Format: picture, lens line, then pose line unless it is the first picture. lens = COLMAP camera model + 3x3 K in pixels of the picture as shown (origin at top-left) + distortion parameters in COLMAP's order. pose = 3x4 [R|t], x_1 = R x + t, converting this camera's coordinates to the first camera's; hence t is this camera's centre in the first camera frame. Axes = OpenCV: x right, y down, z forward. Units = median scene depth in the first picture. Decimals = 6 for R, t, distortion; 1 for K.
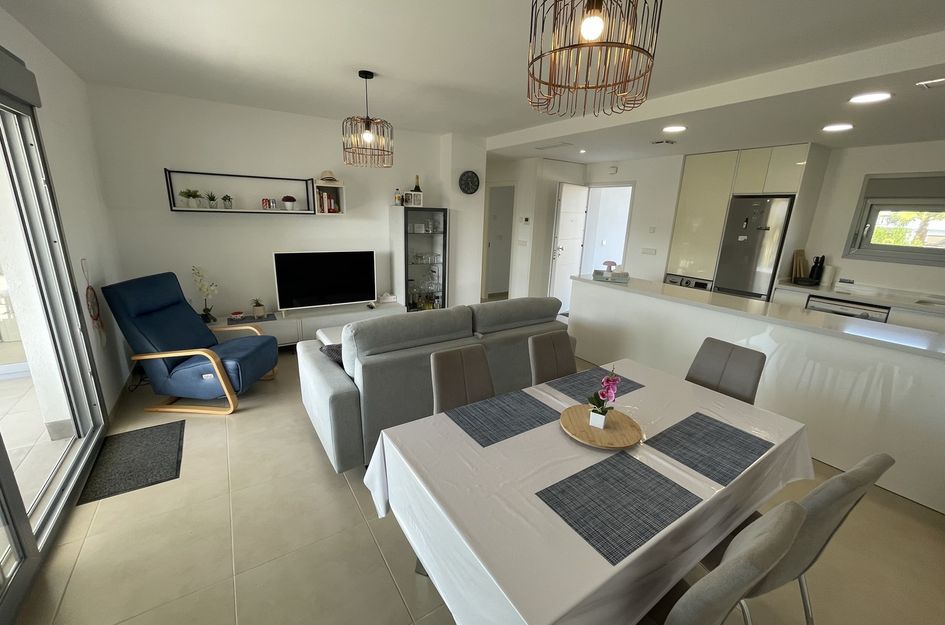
lens RADIAL K [[380.2, 0, 473.6], [0, 380.2, 311.8], [0, 0, 1]] dist [-0.002460, -0.000356]
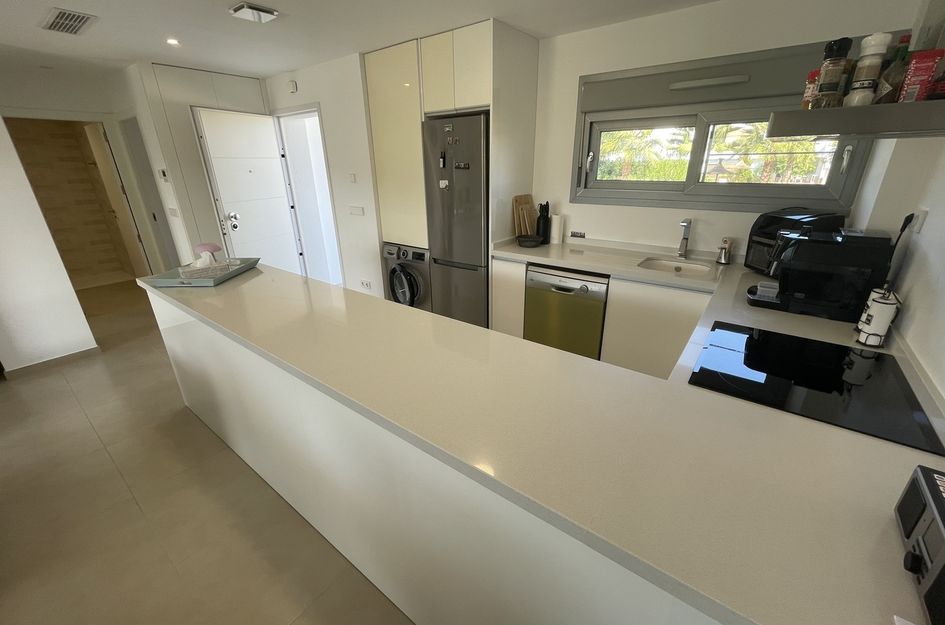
lens RADIAL K [[380.2, 0, 473.6], [0, 380.2, 311.8], [0, 0, 1]] dist [-0.002460, -0.000356]
pose [[0.943416, -0.165747, 0.287217, 0.569416], [0.130185, 0.981711, 0.138908, -0.064334], [-0.304988, -0.093657, 0.947740, 0.360313]]
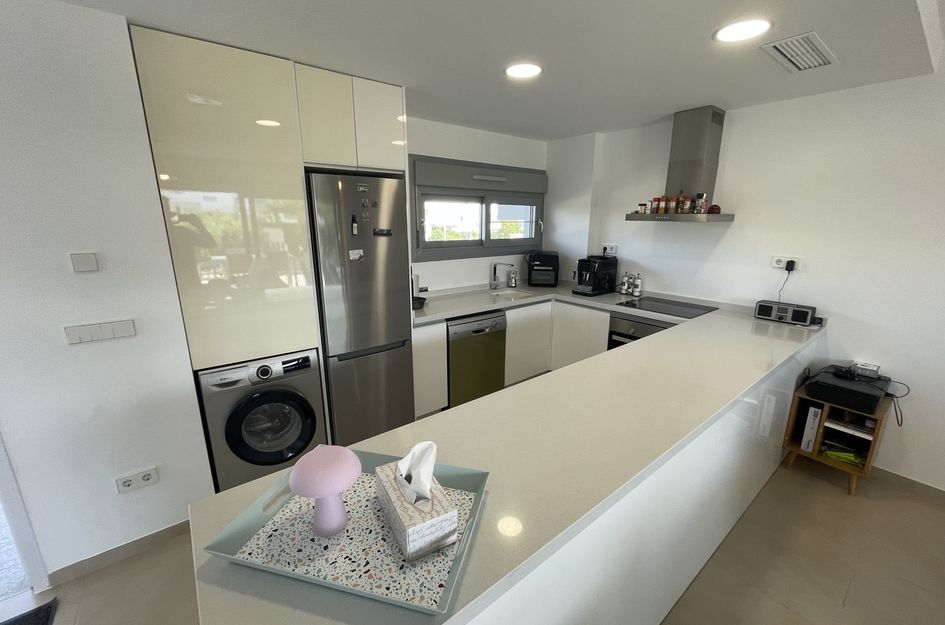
lens RADIAL K [[380.2, 0, 473.6], [0, 380.2, 311.8], [0, 0, 1]] dist [-0.002460, -0.000356]
pose [[-0.086295, -0.274213, 0.957789, 0.193090], [0.248127, 0.925166, 0.287229, -0.247007], [-0.964876, 0.262440, -0.011797, 0.937434]]
